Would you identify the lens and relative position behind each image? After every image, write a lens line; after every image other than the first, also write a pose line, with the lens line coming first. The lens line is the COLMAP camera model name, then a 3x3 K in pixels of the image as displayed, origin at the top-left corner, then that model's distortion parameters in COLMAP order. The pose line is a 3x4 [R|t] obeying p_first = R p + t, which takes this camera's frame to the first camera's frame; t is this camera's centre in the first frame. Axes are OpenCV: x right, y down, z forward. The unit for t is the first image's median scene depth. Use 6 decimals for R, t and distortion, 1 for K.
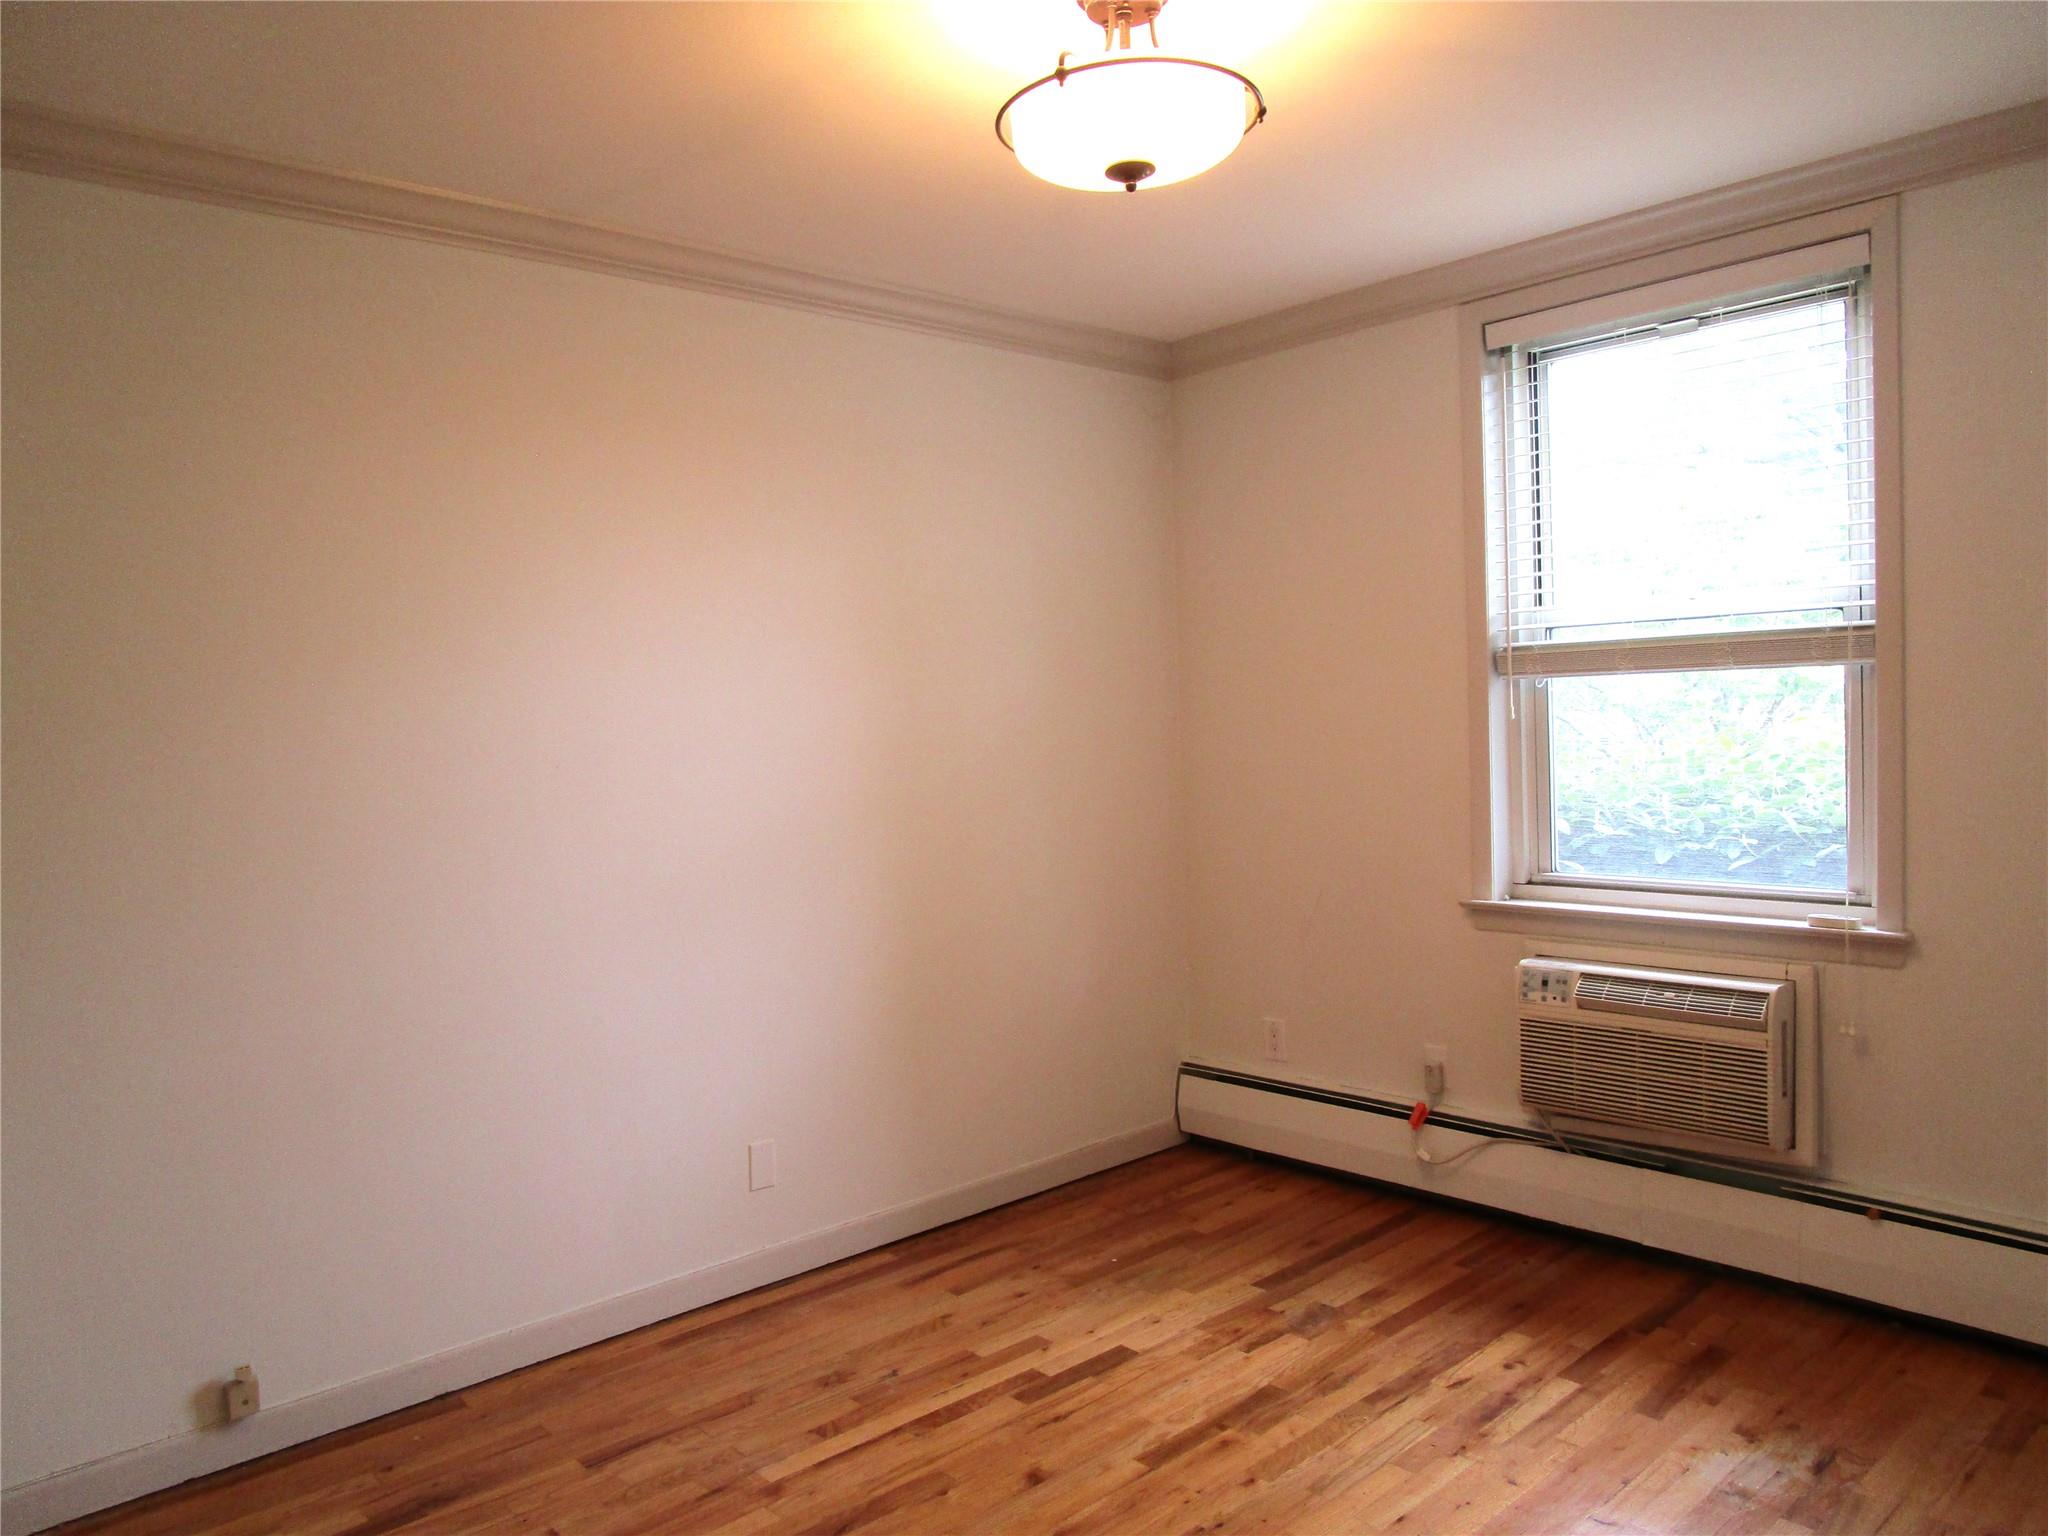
lens RADIAL K [[1453.9, 0, 1025.8], [0, 1453.9, 761.6], [0, 0, 1]] dist [-0.028832, 0.009798]
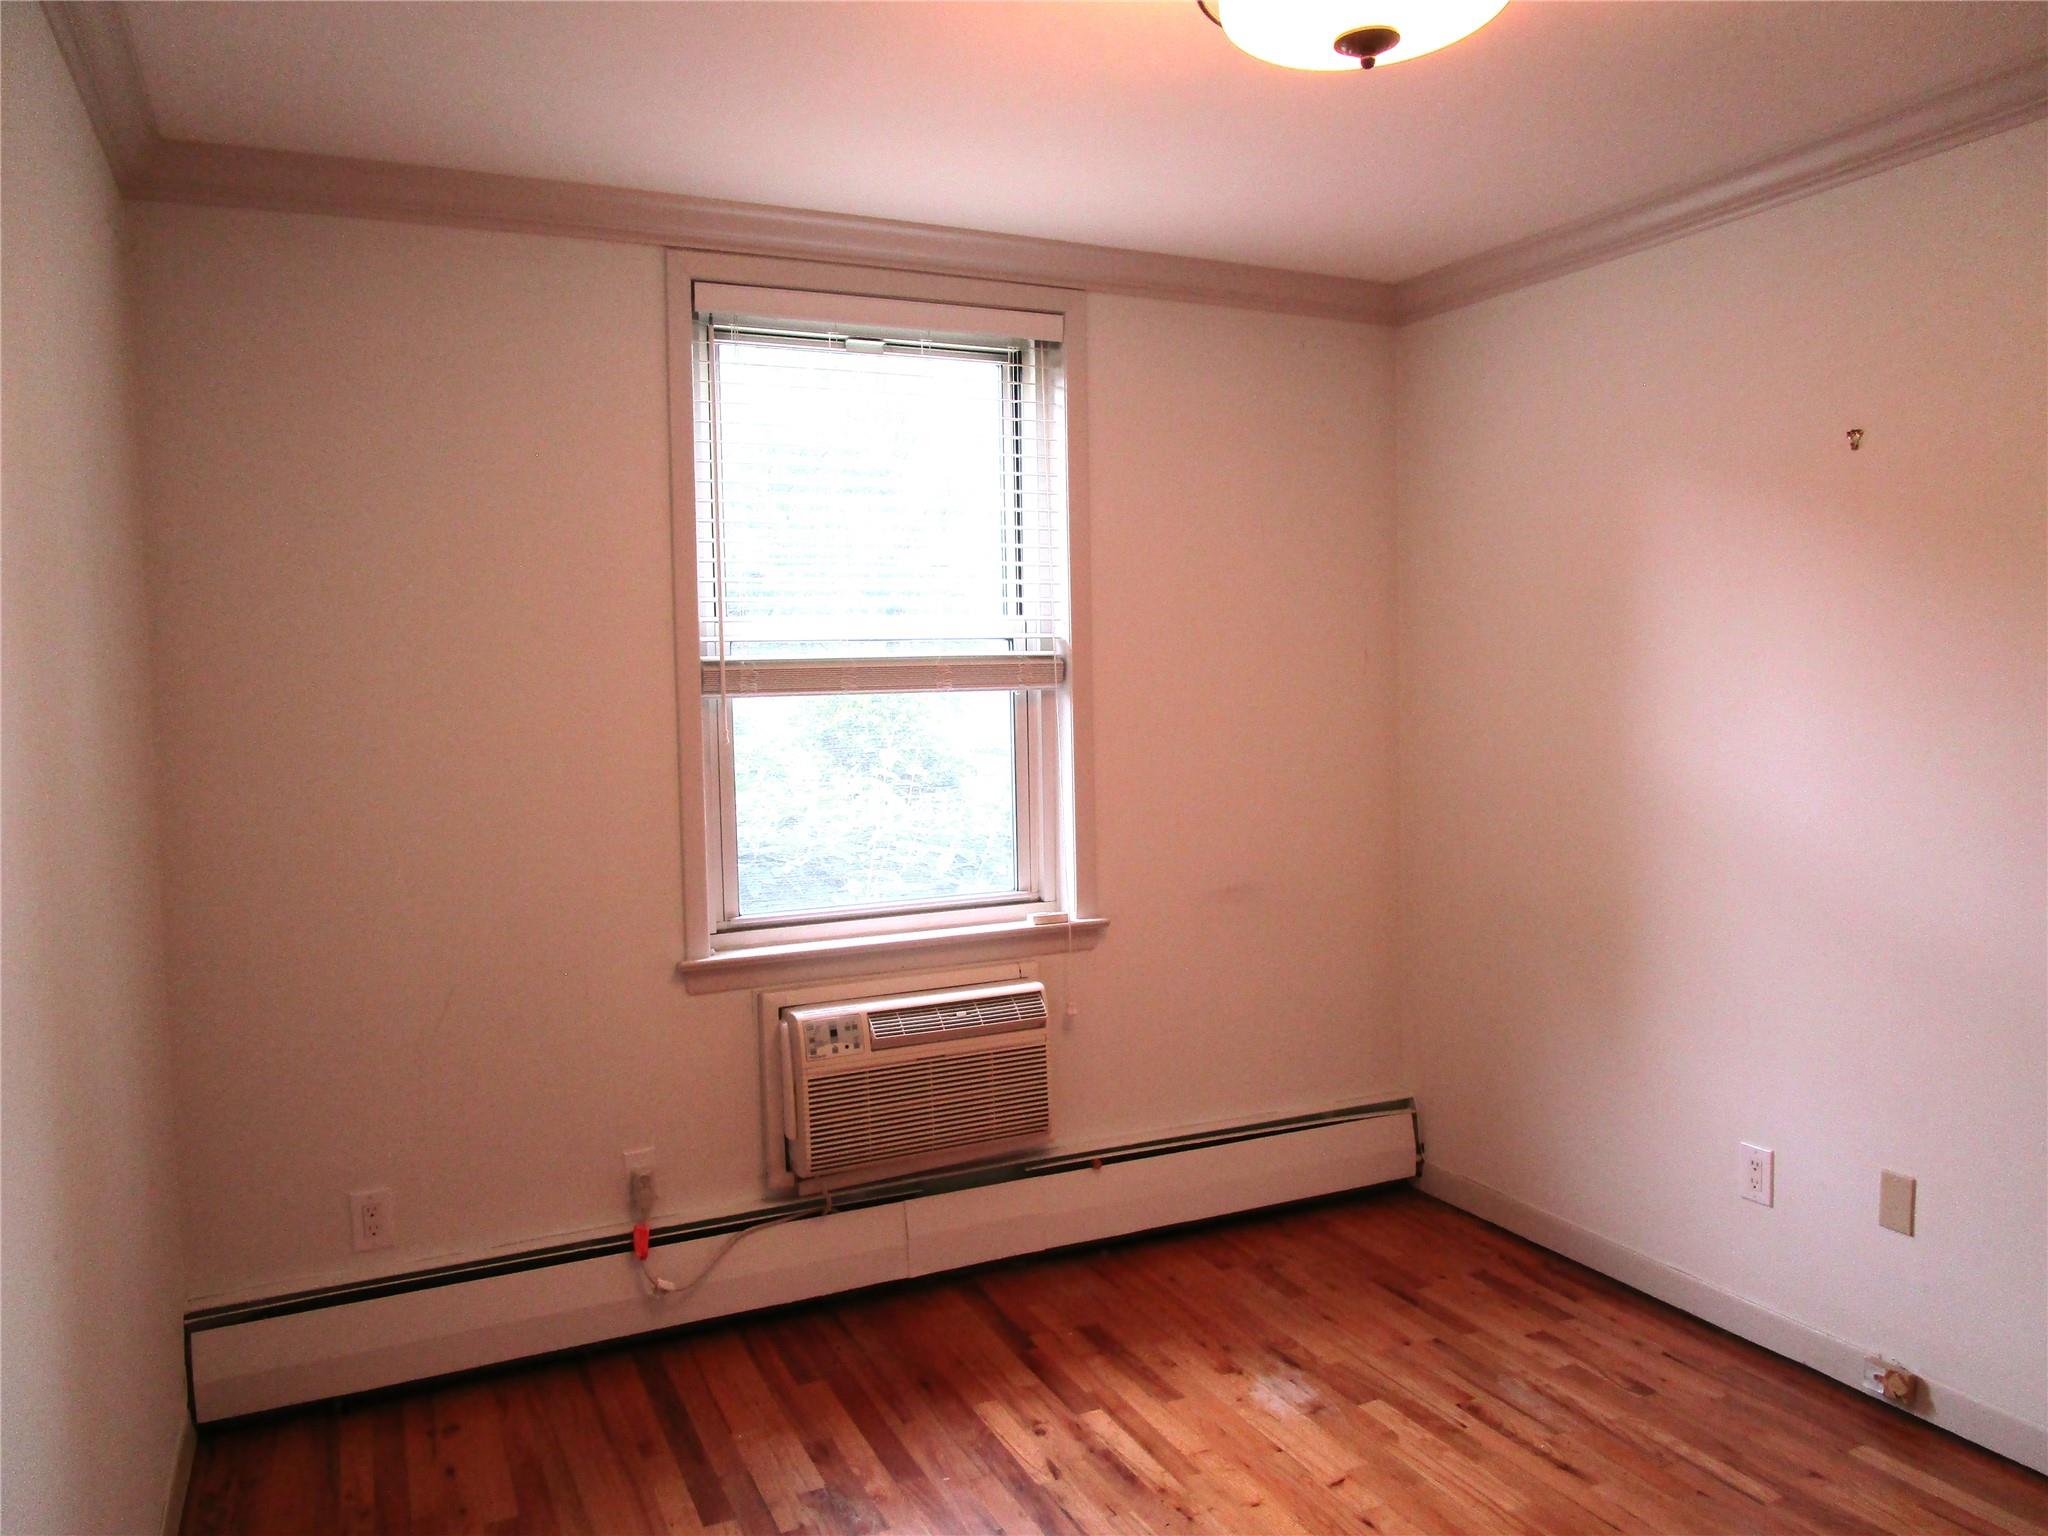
lens RADIAL K [[1453.9, 0, 1025.8], [0, 1453.9, 761.6], [0, 0, 1]] dist [-0.028832, 0.009798]
pose [[0.296661, -0.022880, 0.954709, -0.475002], [0.047662, 0.998822, 0.009127, -0.019773], [-0.953793, 0.042796, 0.297402, 0.613548]]
